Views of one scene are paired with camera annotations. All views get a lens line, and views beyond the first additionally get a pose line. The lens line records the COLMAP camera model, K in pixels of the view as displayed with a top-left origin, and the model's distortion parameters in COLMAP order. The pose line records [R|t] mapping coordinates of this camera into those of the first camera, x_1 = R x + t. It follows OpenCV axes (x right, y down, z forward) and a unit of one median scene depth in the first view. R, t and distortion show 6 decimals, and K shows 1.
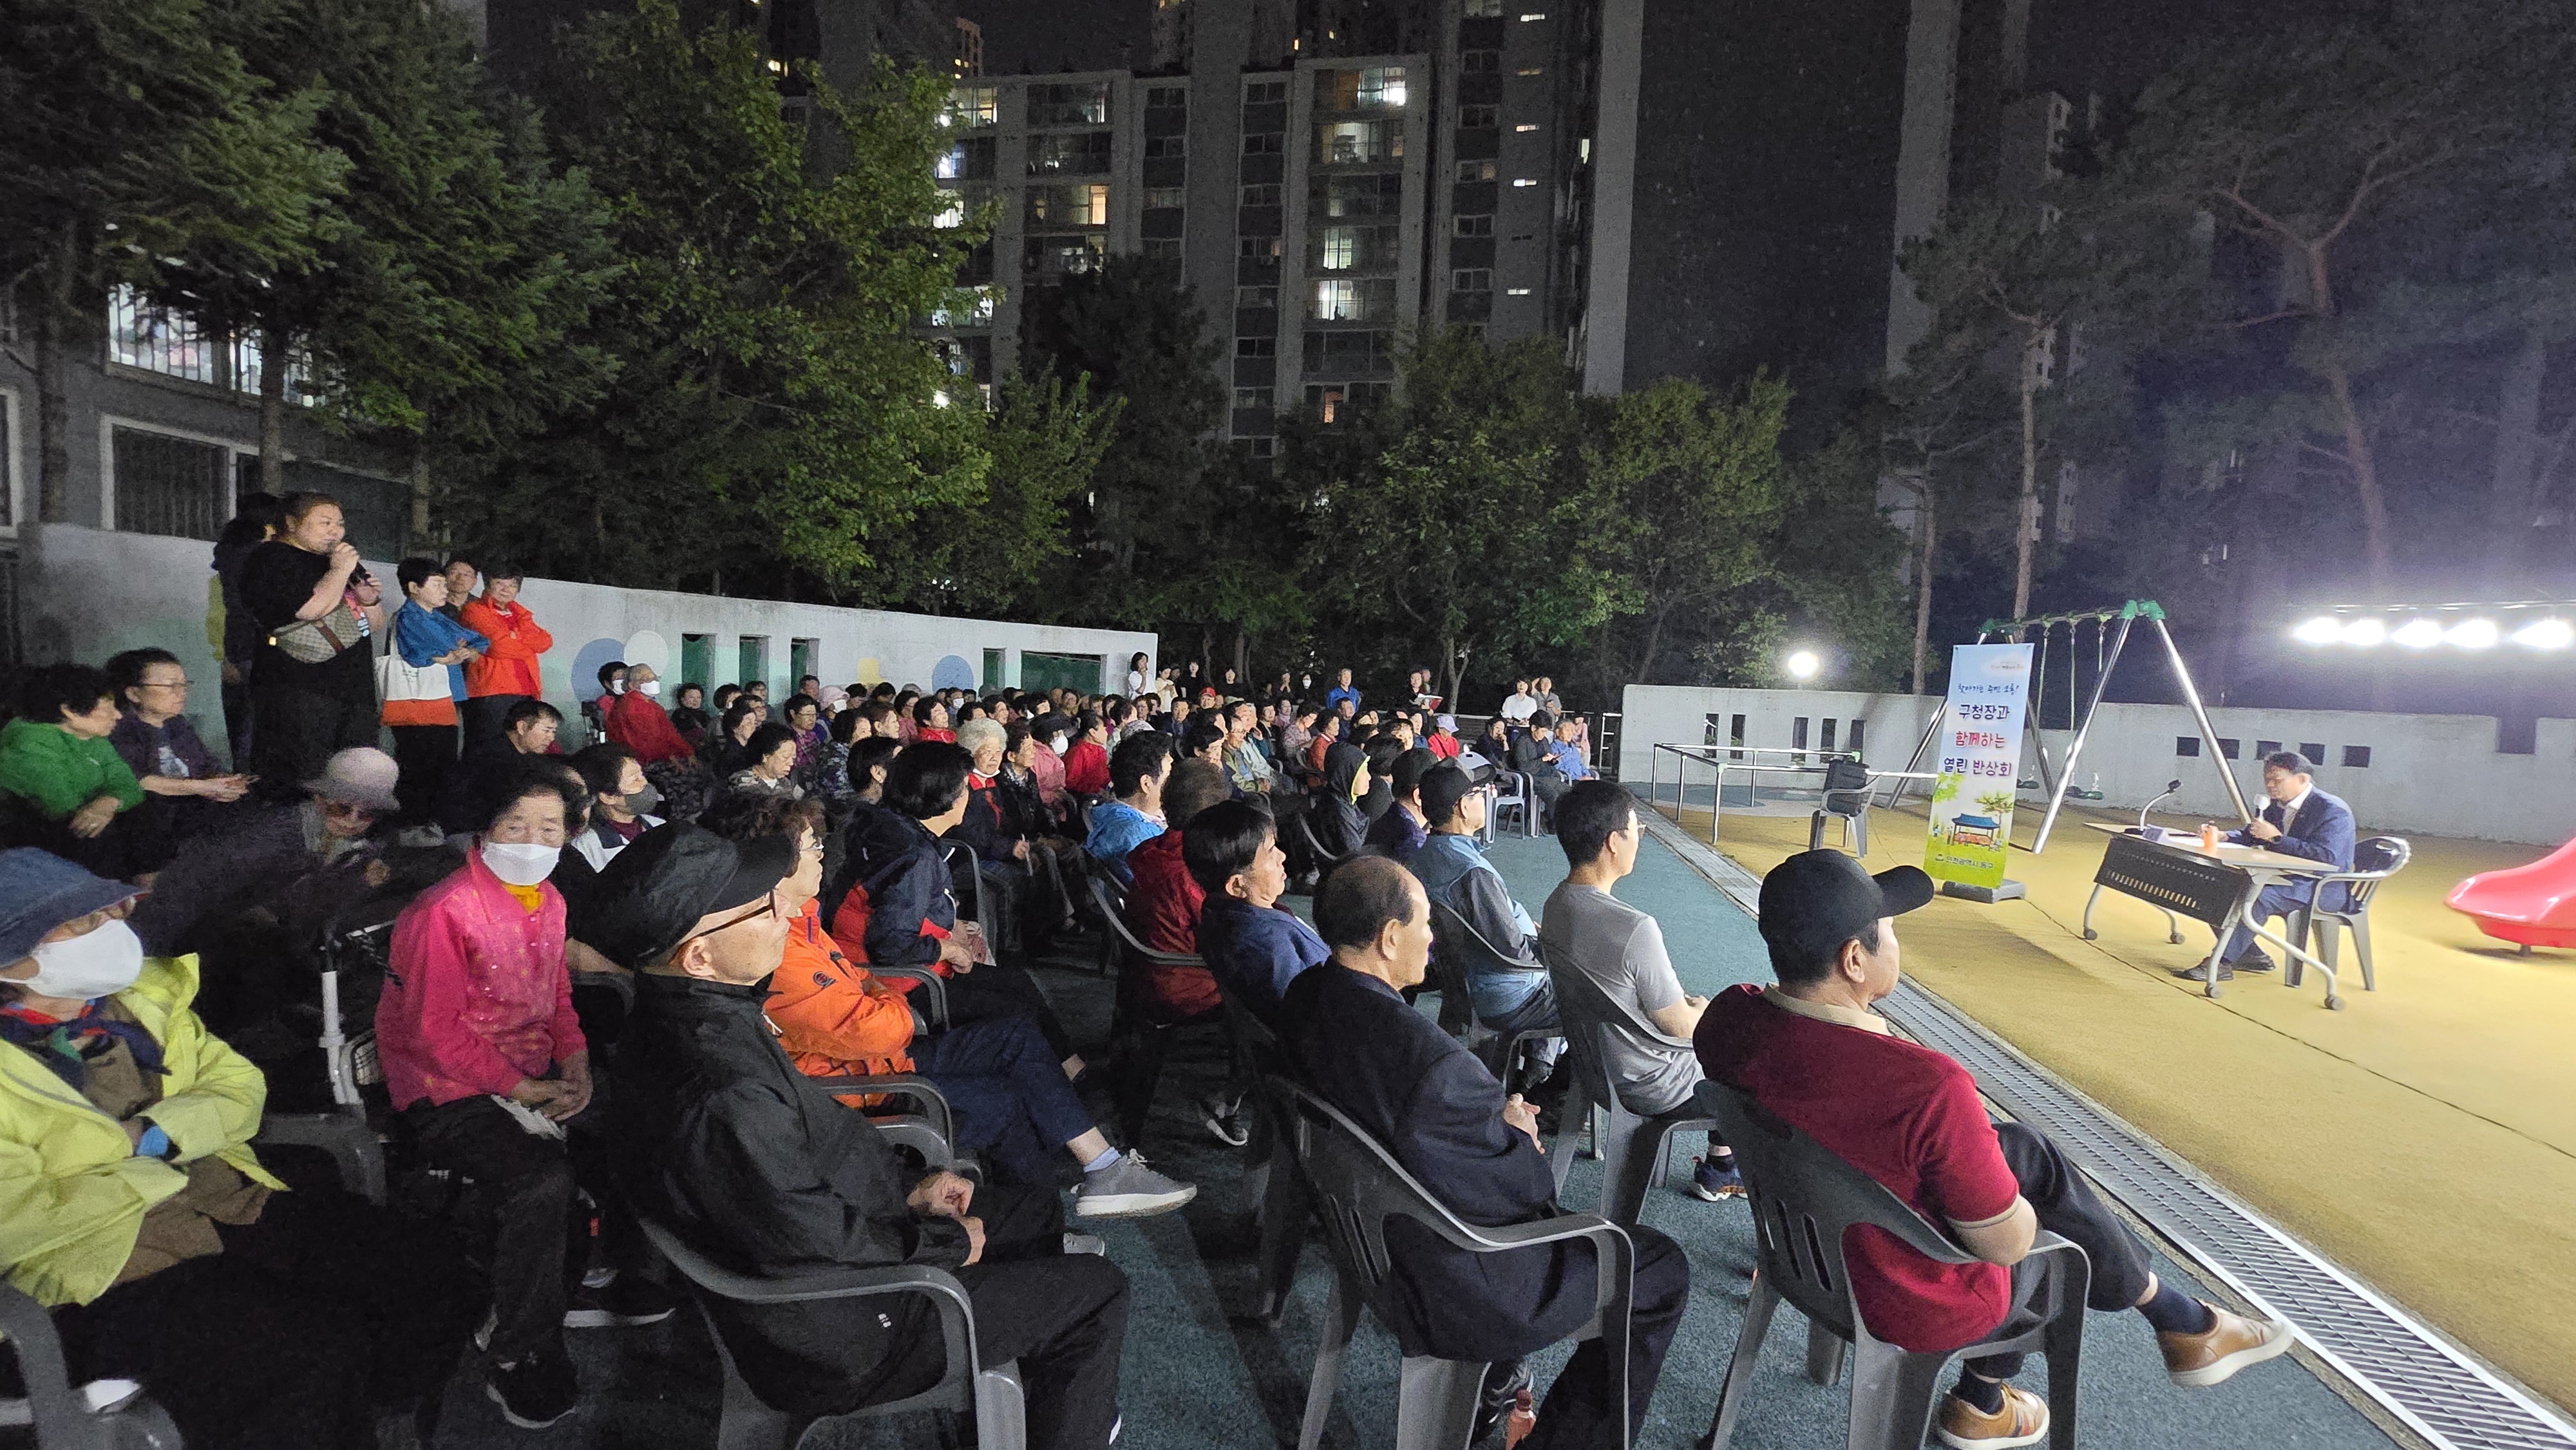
lens RADIAL K [[1078.2, 0, 1288.0], [0, 1078.2, 725.0], [0, 0, 1]] dist [-0.012343, 0.000080]
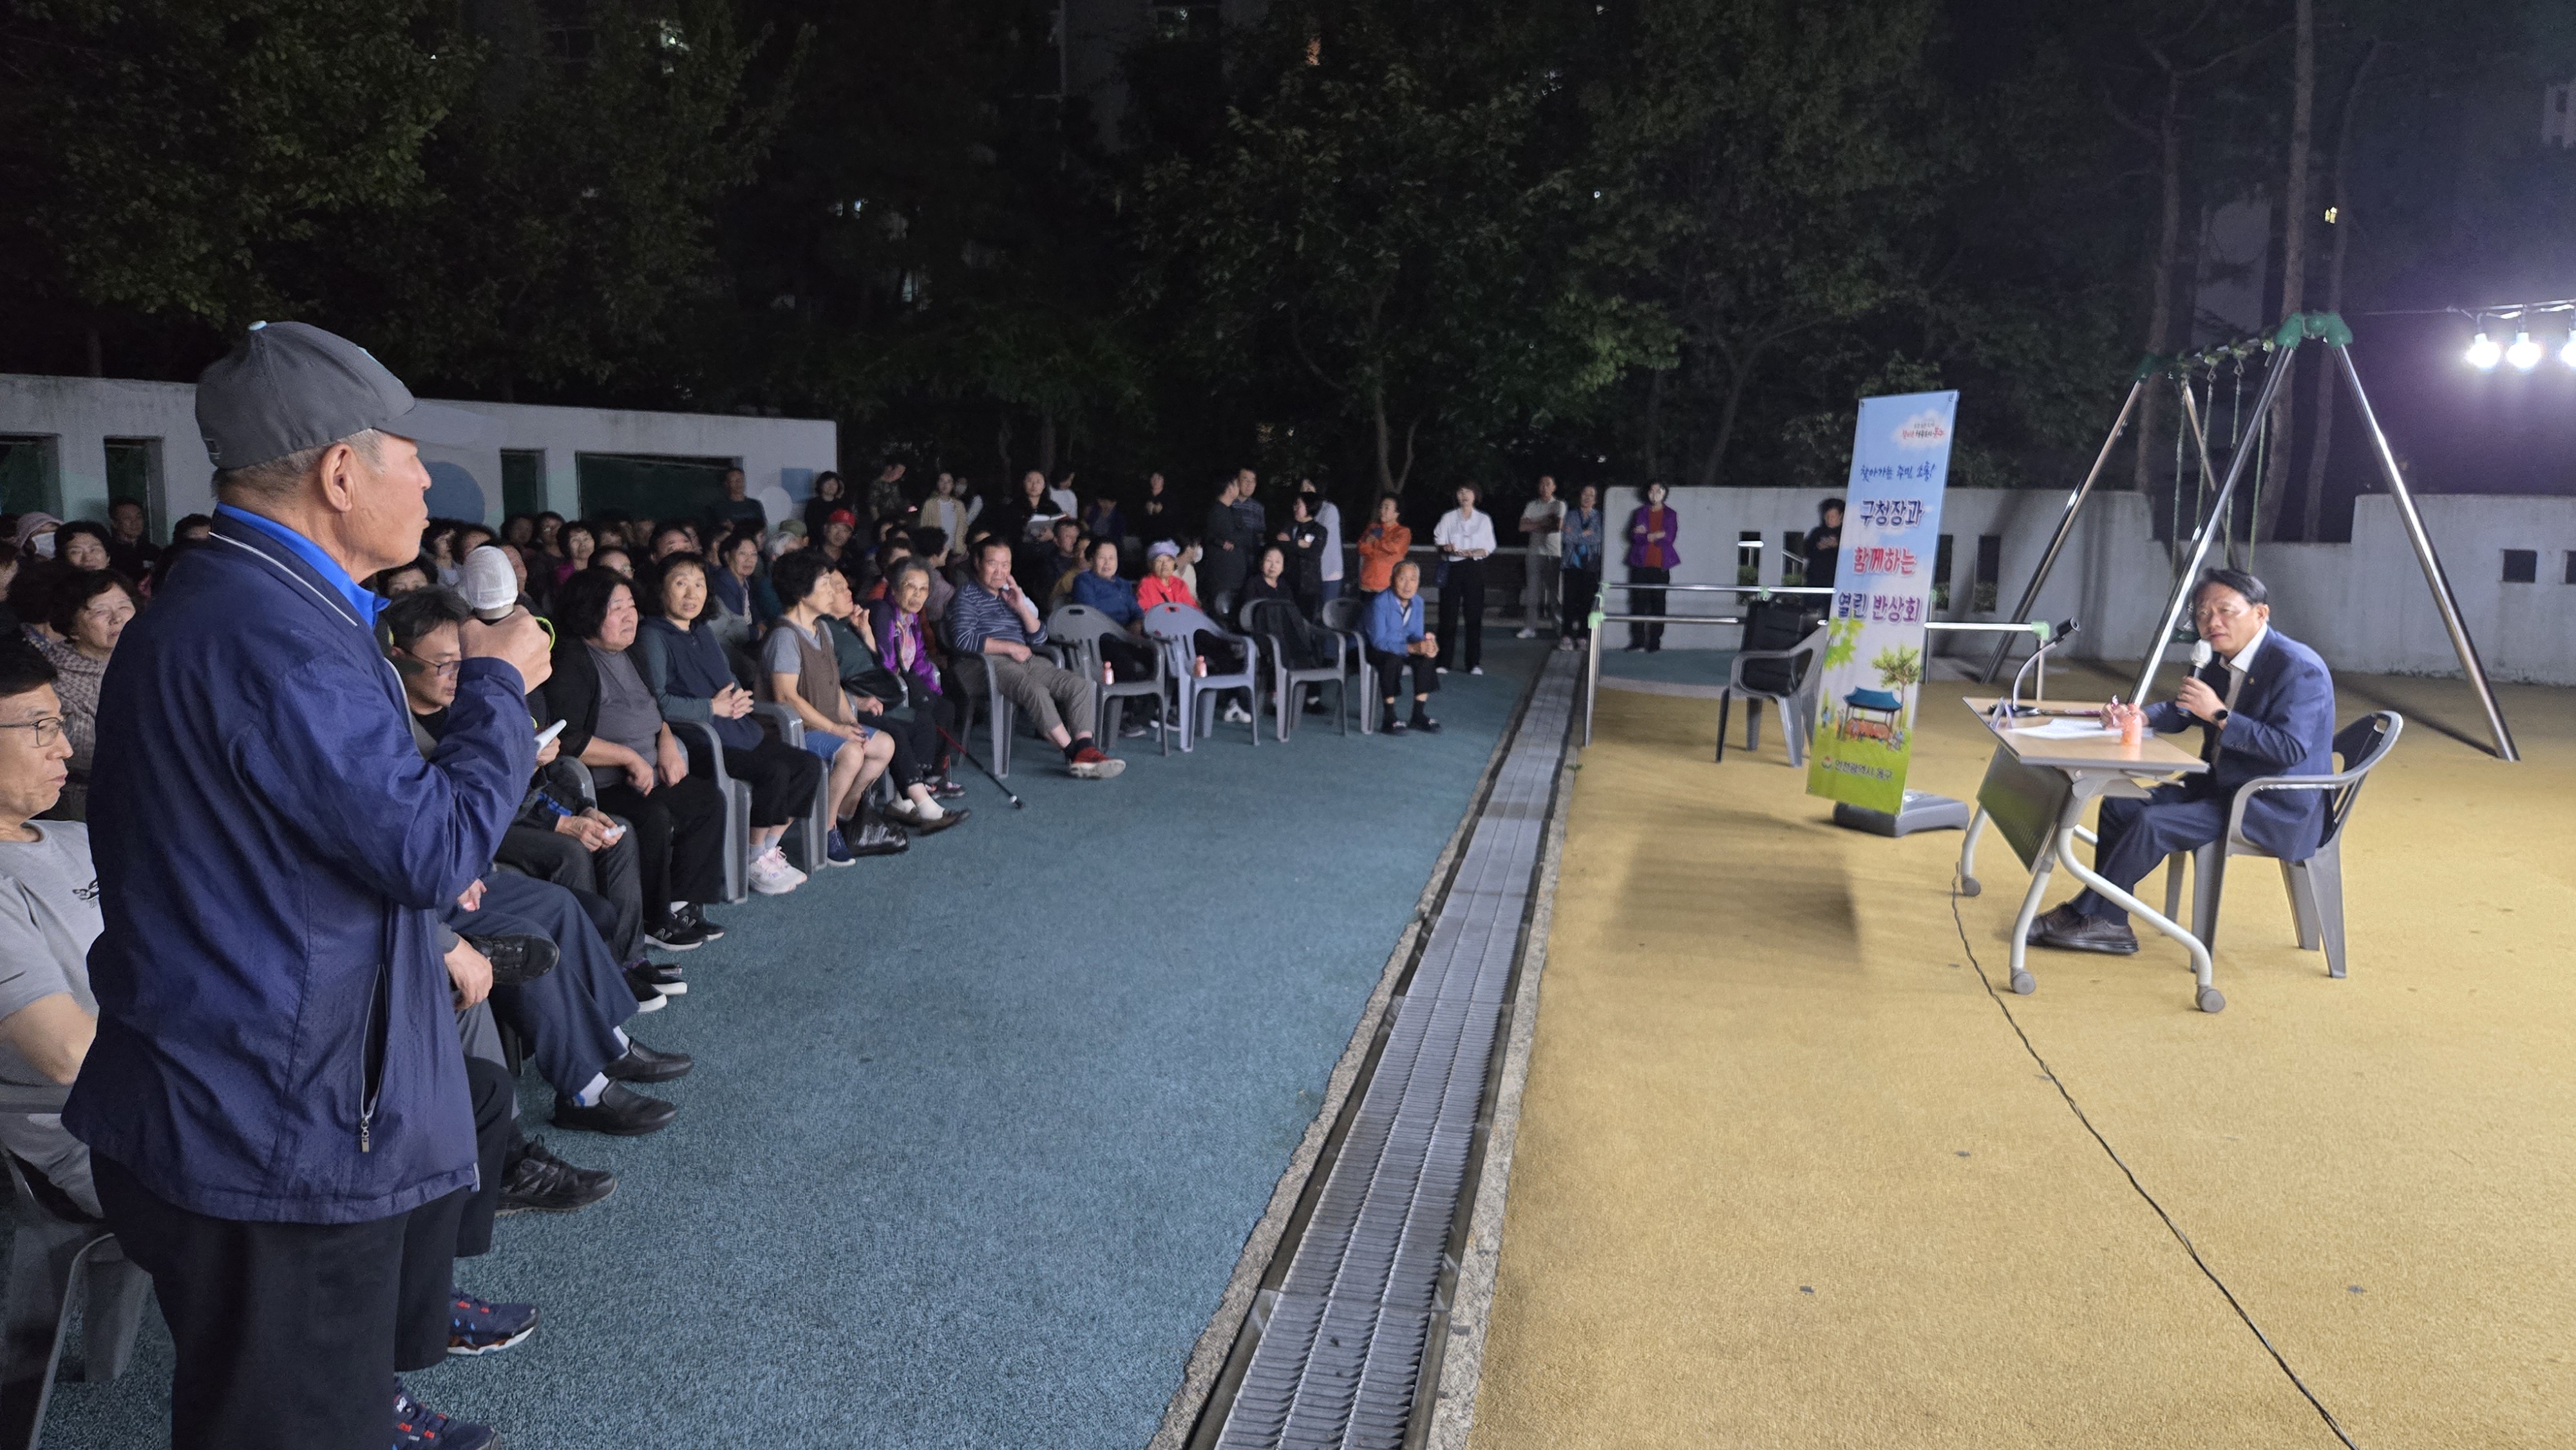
lens RADIAL K [[1713.1, 0, 1288.0], [0, 1713.1, 725.0], [0, 0, 1]] dist [0.063398, -0.069170]
pose [[0.999321, -0.019384, -0.031327, 0.243650], [0.022096, 0.995815, 0.088683, 0.008730], [0.029477, -0.089315, 0.995567, 0.031218]]
